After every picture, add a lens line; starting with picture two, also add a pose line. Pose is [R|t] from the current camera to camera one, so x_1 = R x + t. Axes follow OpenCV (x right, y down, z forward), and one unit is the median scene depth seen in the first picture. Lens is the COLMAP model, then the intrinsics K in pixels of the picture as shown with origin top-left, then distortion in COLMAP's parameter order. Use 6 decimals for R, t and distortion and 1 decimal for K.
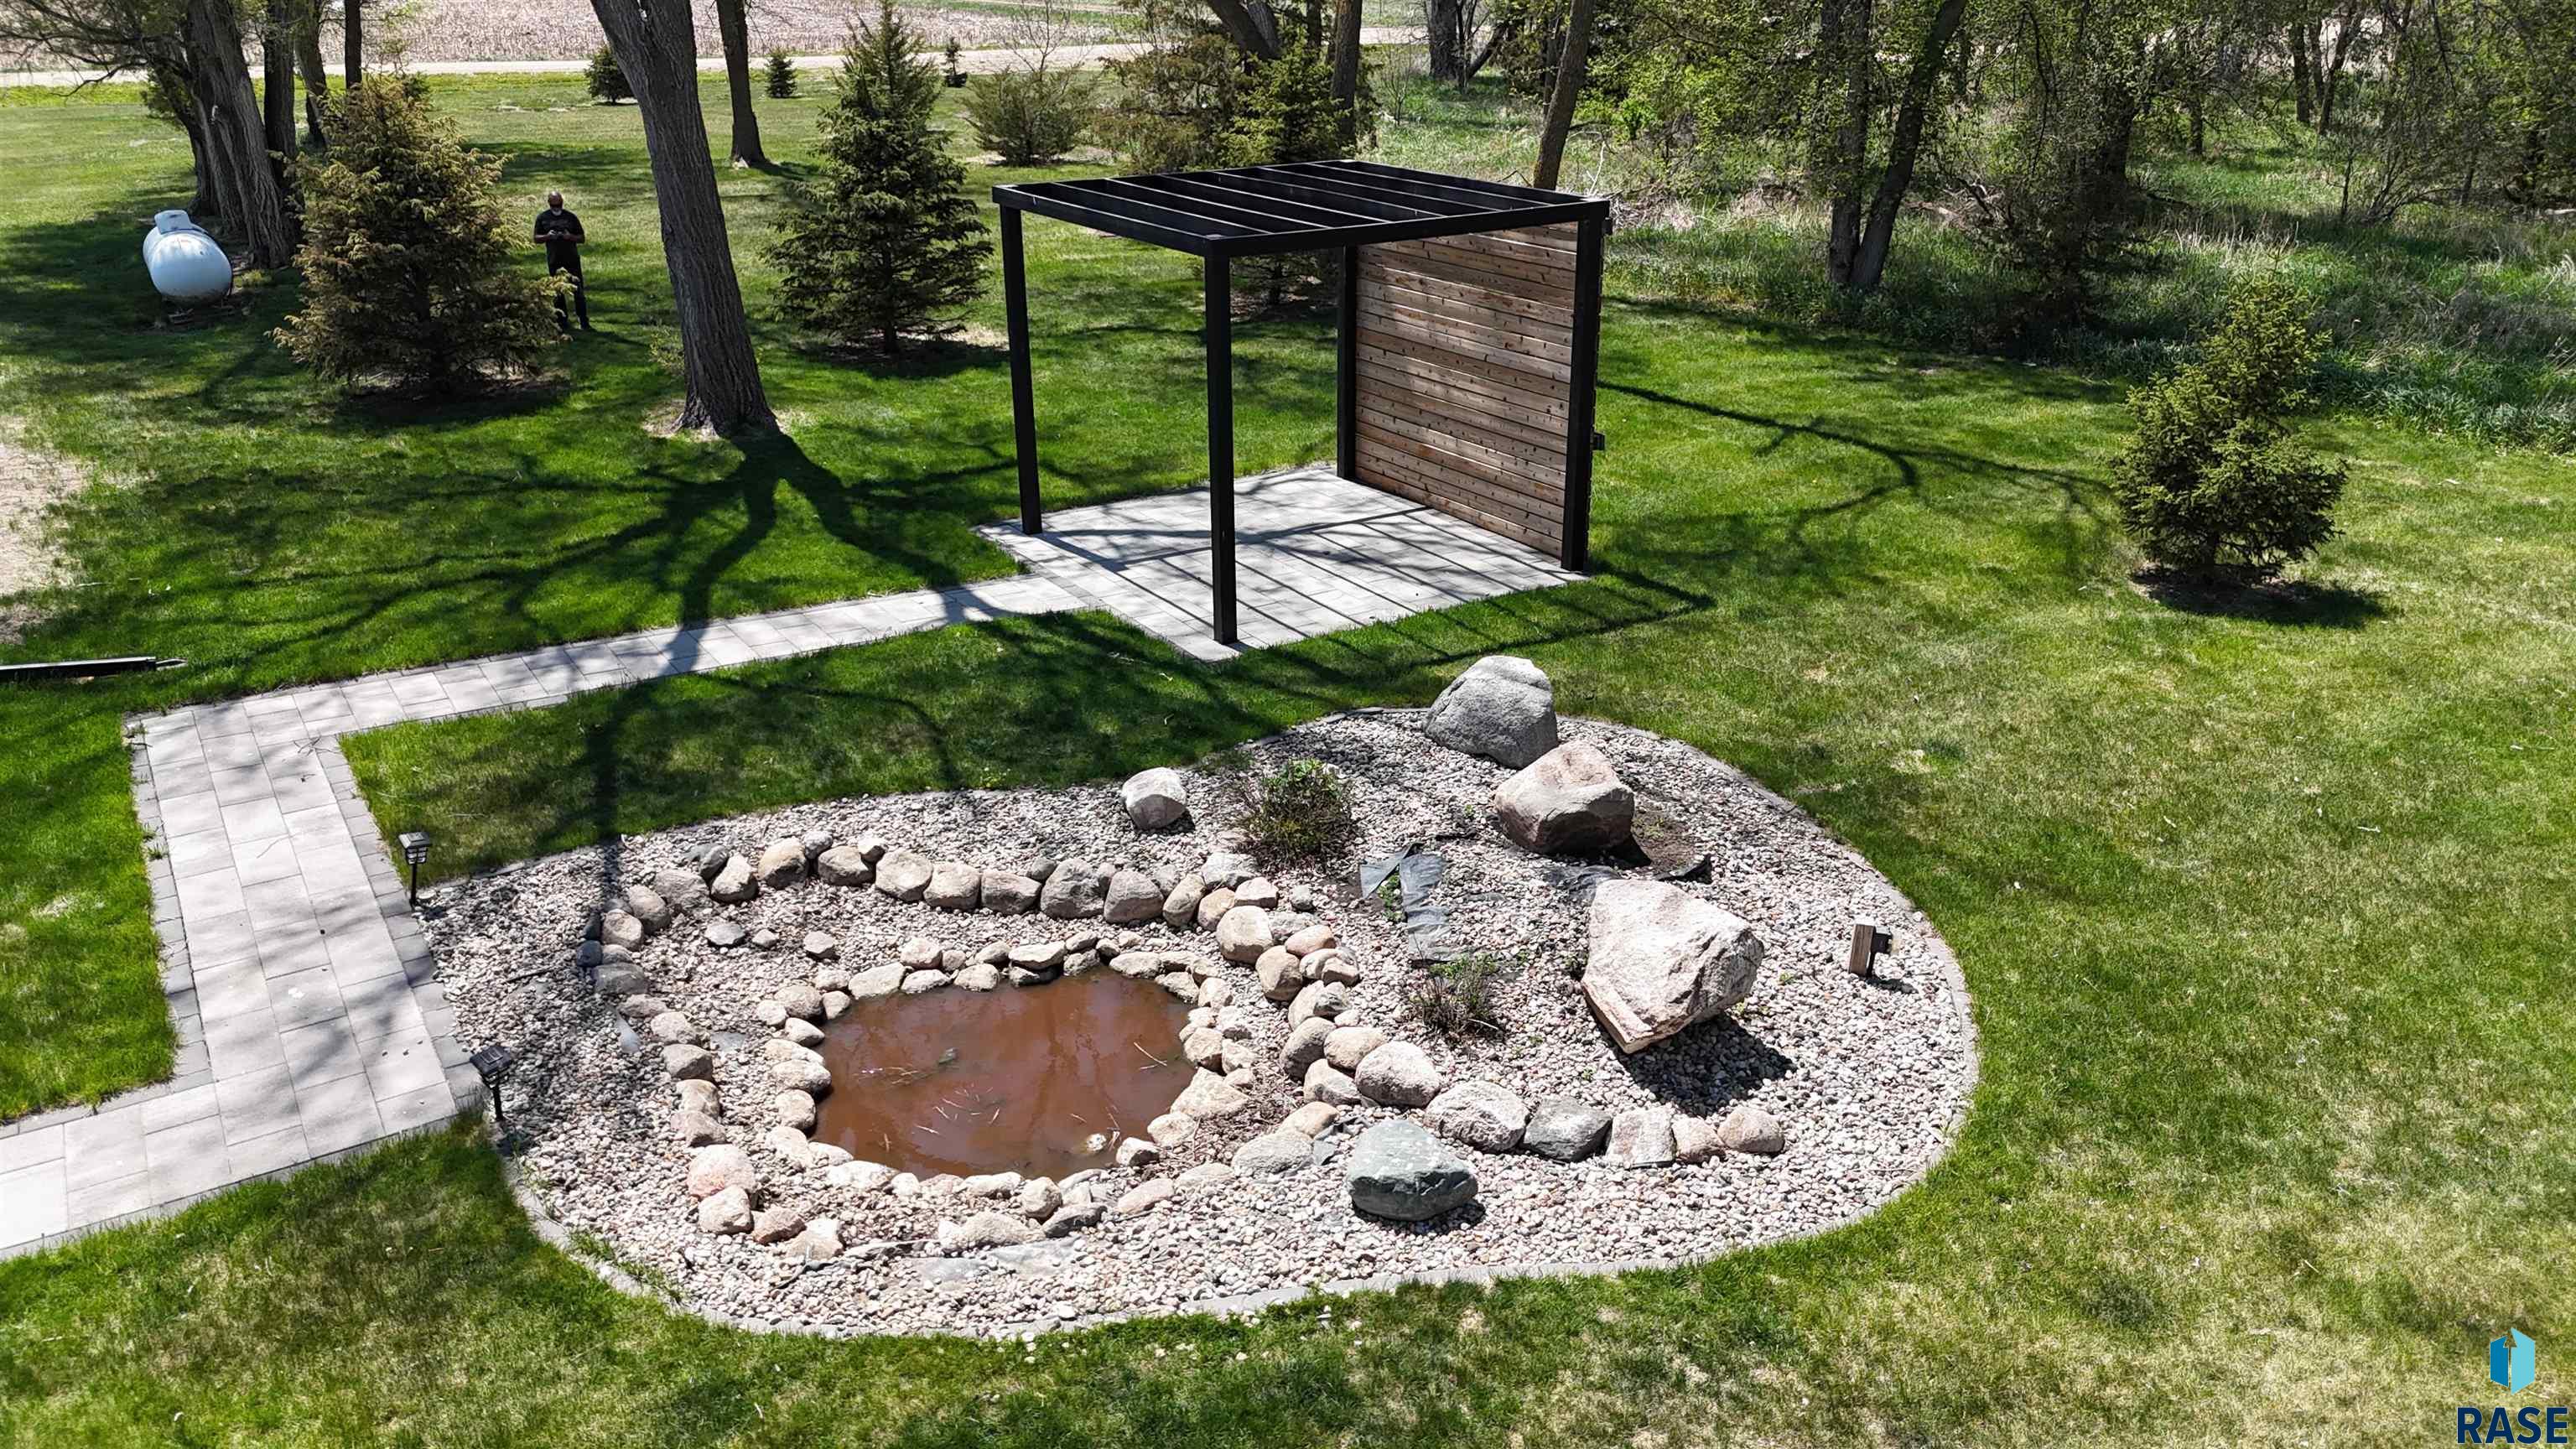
lens RADIAL K [[1796.9, 0, 1288.0], [0, 1796.9, 724.5], [0, 0, 1]] dist [0.171968, -0.349124]
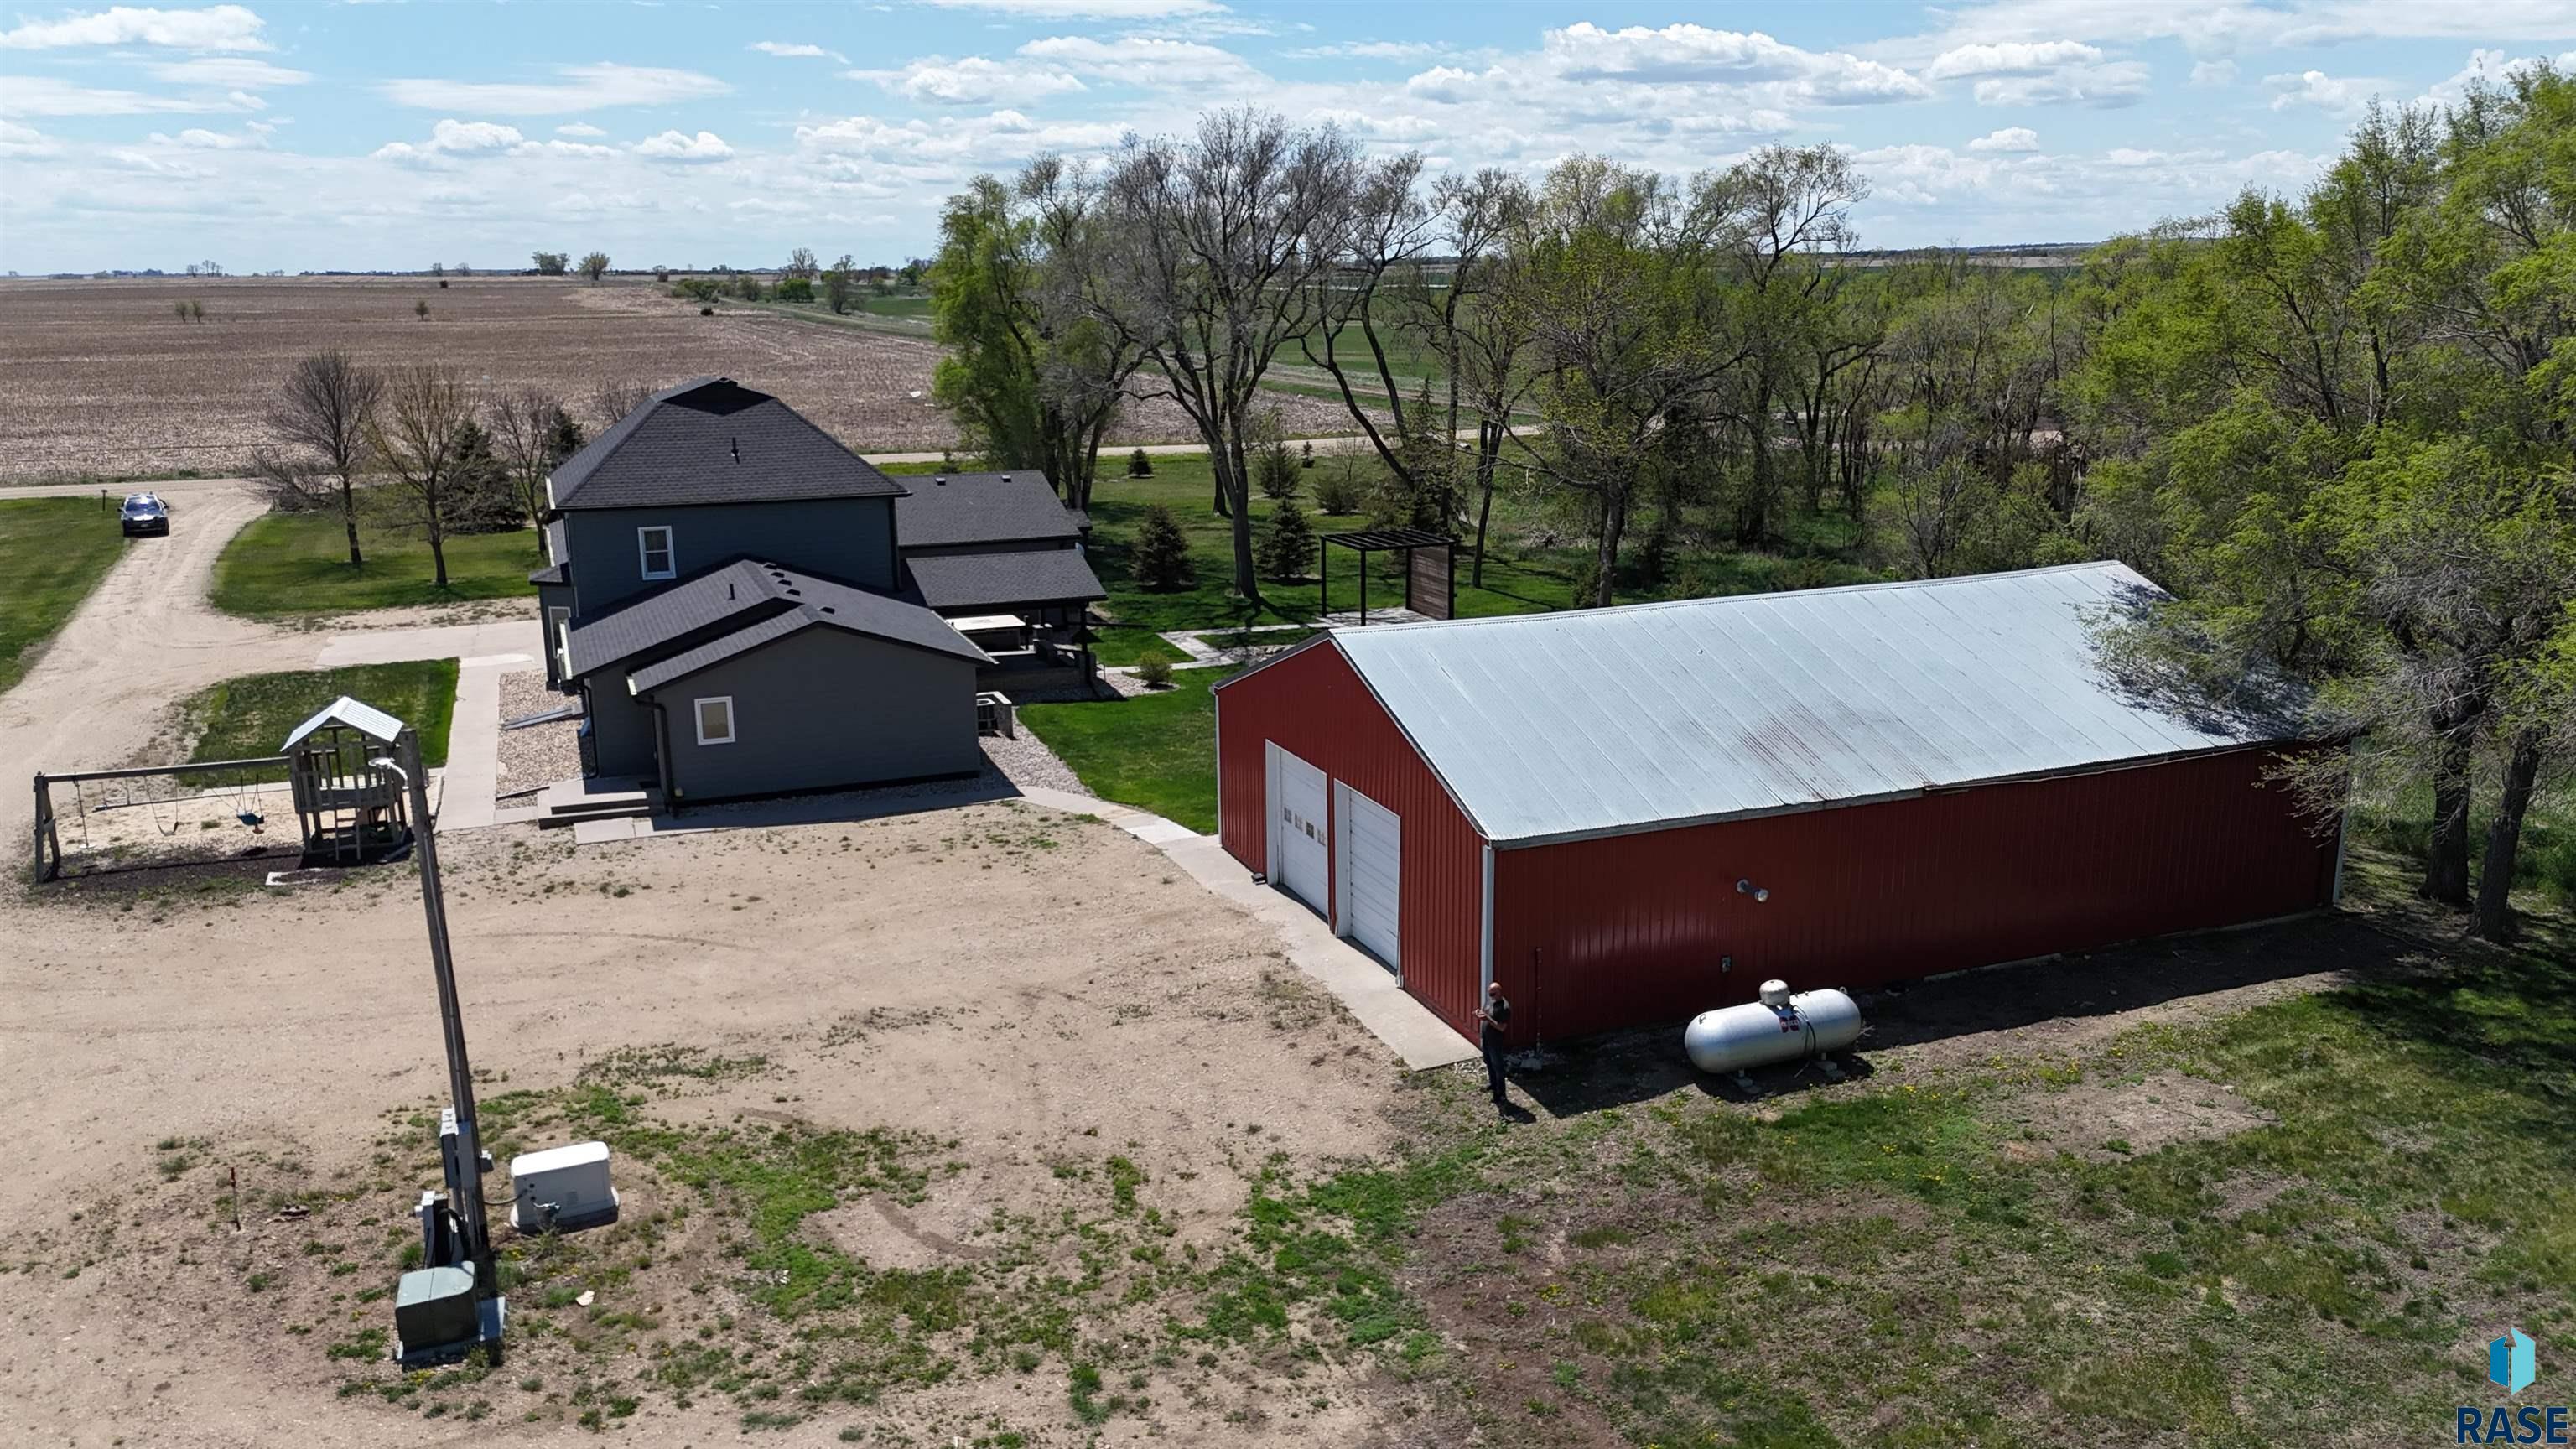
lens RADIAL K [[1796.9, 0, 1288.0], [0, 1796.9, 724.5], [0, 0, 1]] dist [0.171968, -0.349124]
pose [[0.983741, 0.035301, -0.176089, 0.512000], [-0.063827, 0.985202, -0.159067, 0.795559], [0.167868, 0.167720, 0.971437, -2.952585]]
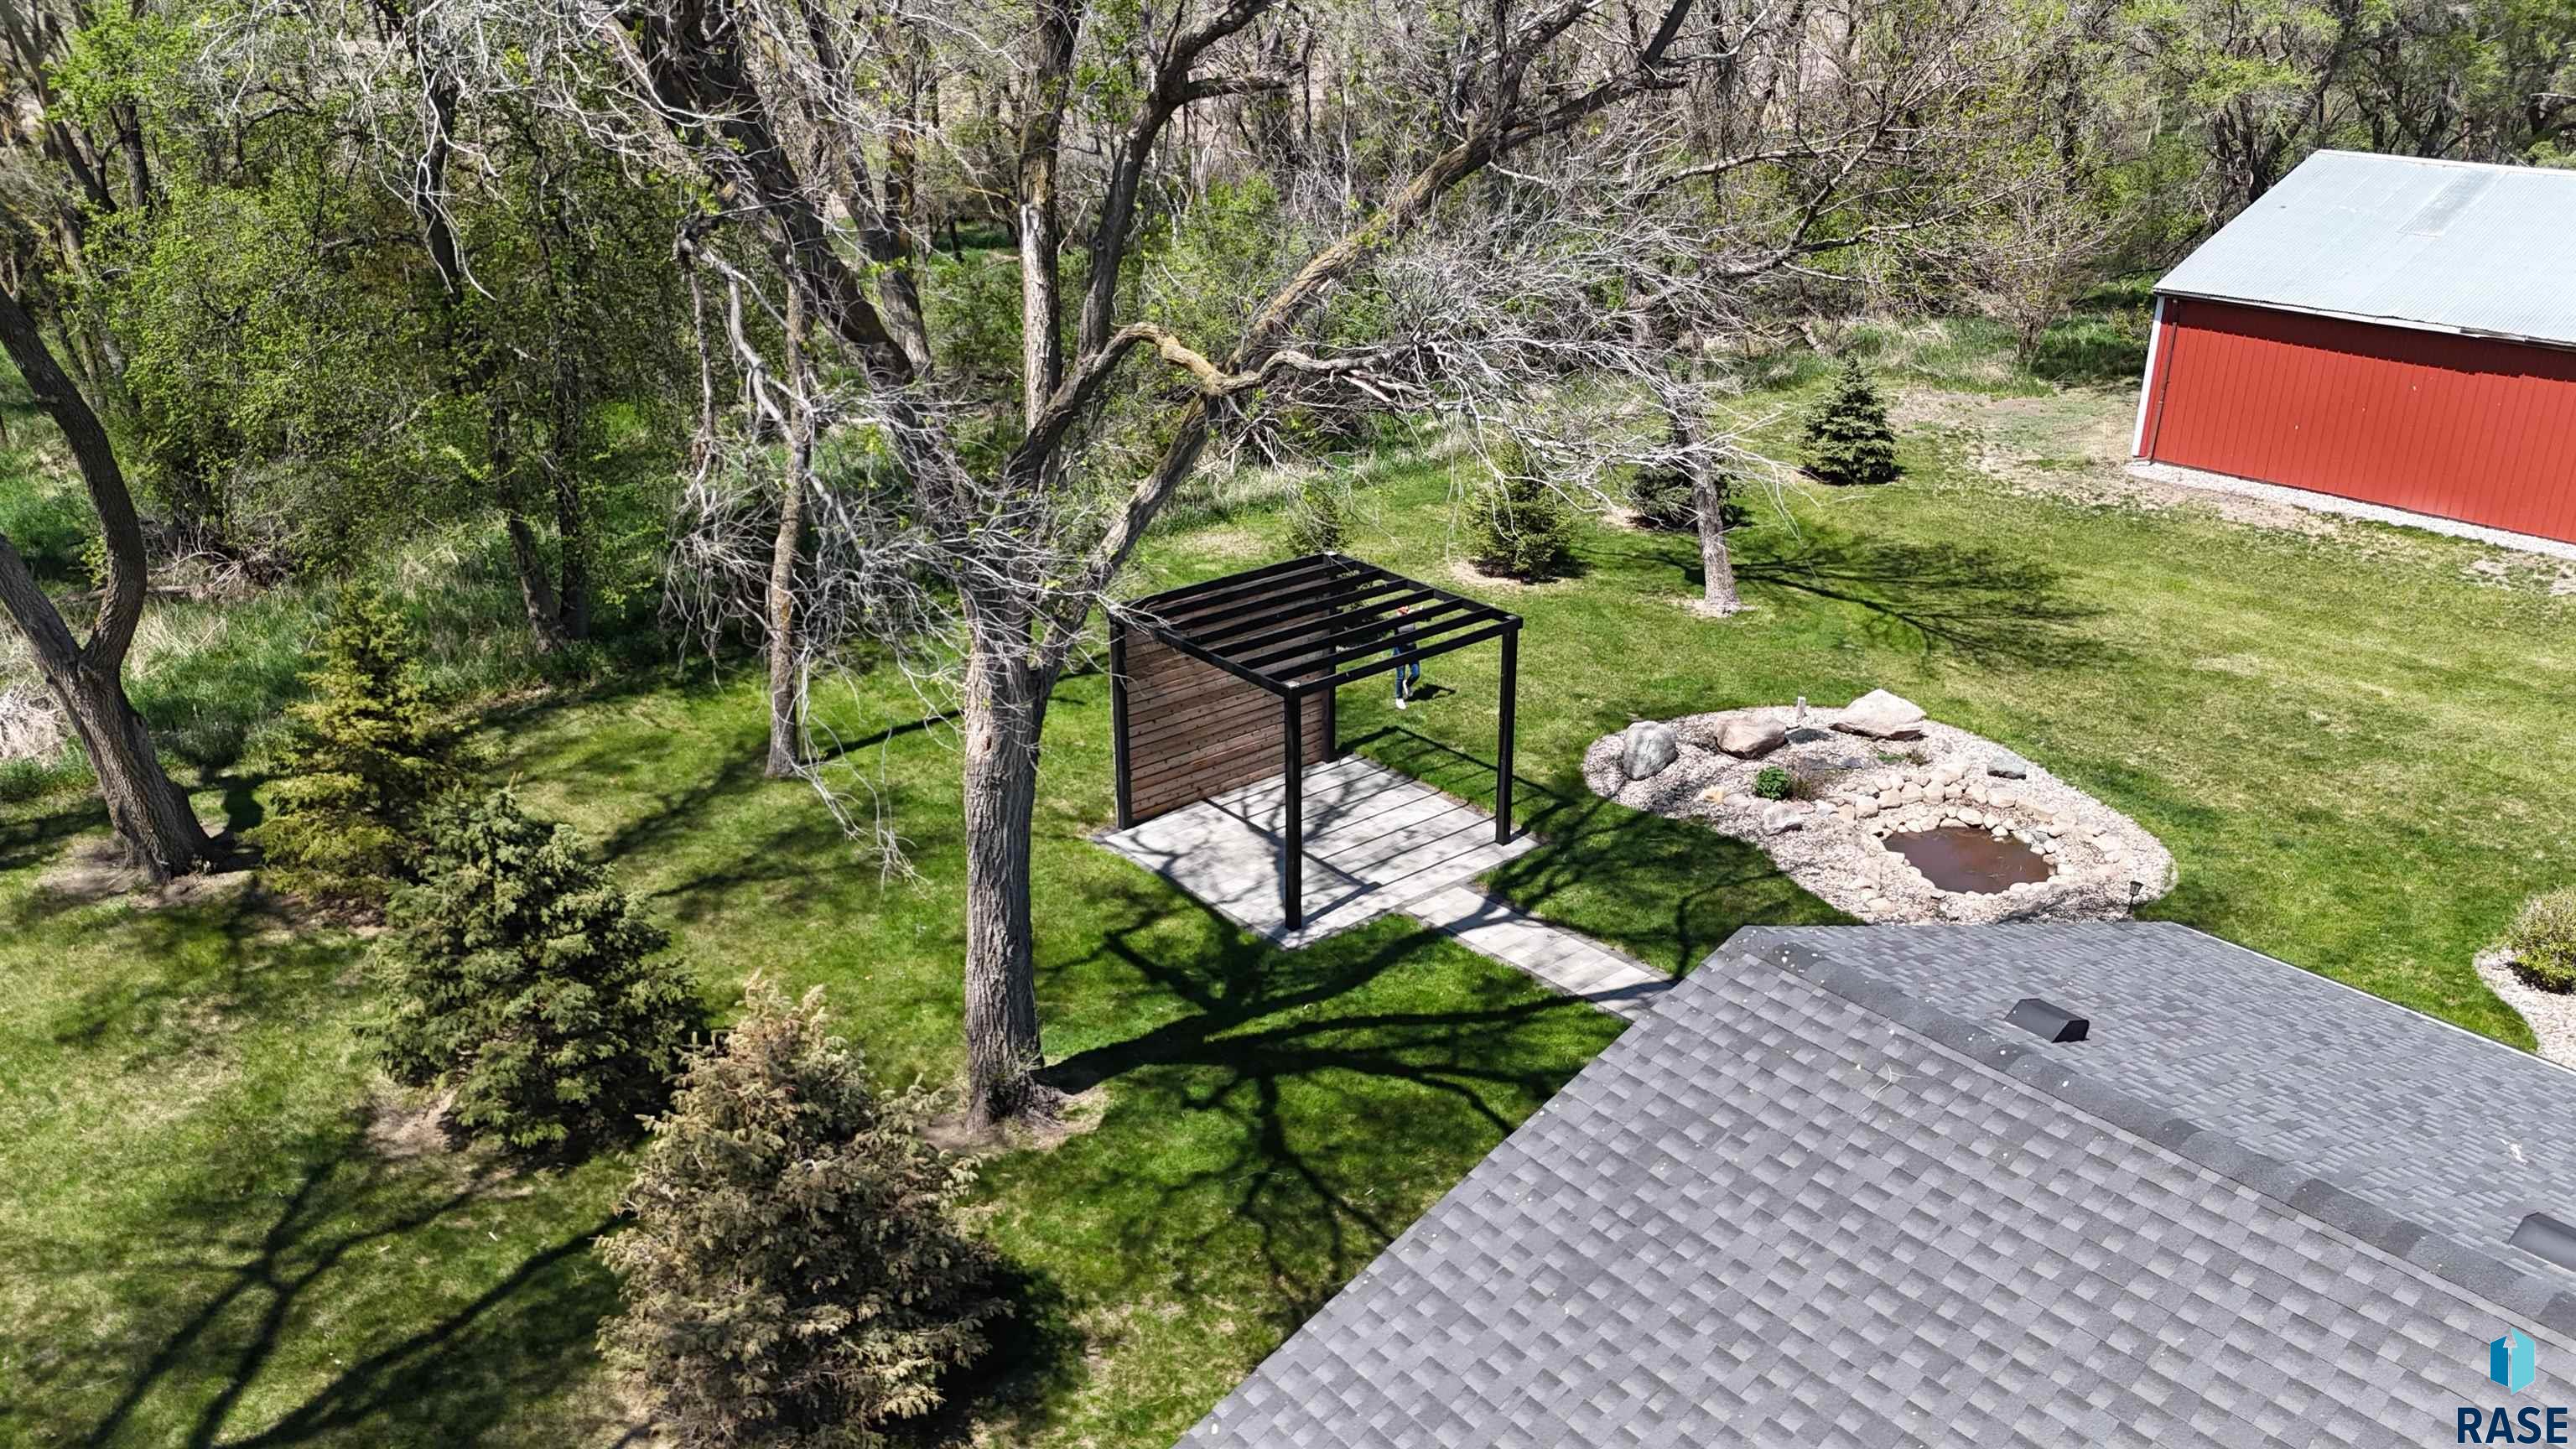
lens RADIAL K [[1796.9, 0, 1288.0], [0, 1796.9, 724.5], [0, 0, 1]] dist [0.171968, -0.349124]
pose [[-0.108045, -0.388951, 0.914901, -1.314420], [0.386616, 0.831407, 0.399112, -0.770878], [-0.915890, 0.396837, 0.060546, 0.886929]]
